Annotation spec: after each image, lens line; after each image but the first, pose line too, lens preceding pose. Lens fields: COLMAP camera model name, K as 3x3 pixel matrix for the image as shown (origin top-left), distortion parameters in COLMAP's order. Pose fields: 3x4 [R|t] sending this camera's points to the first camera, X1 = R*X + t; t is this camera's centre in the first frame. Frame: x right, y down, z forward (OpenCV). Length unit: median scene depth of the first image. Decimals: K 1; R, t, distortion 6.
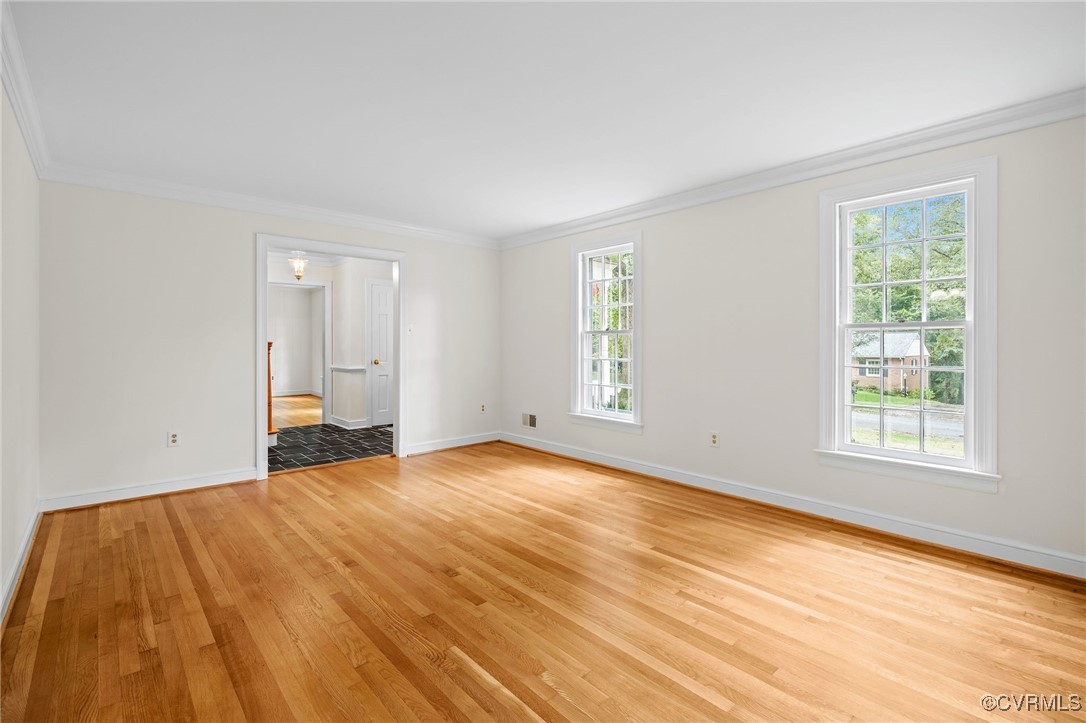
lens RADIAL K [[487.3, 0, 540.1], [0, 487.3, 356.6], [0, 0, 1]] dist [0.014121, 0.000132]
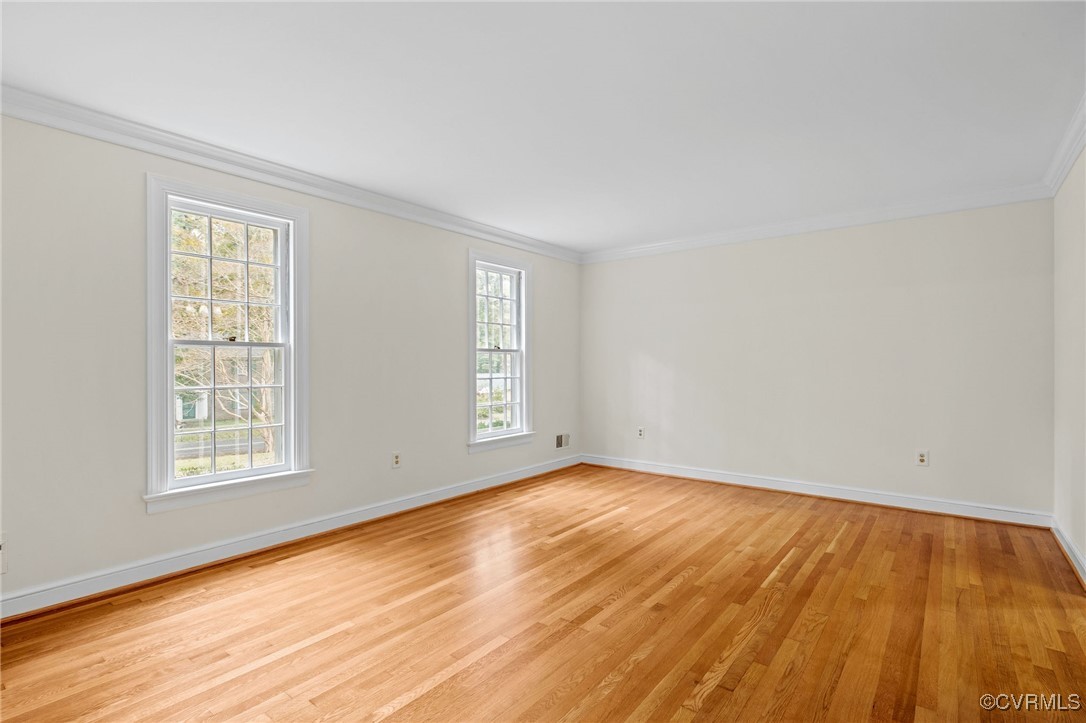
lens RADIAL K [[522.4, 0, 541.9], [0, 522.4, 362.8], [0, 0, 1]] dist [-0.016240, -0.000373]
pose [[-0.167777, 0.006623, 0.985803, -0.852933], [0.036284, 0.999341, -0.000539, -0.014309], [-0.985157, 0.035679, -0.167907, 1.055396]]
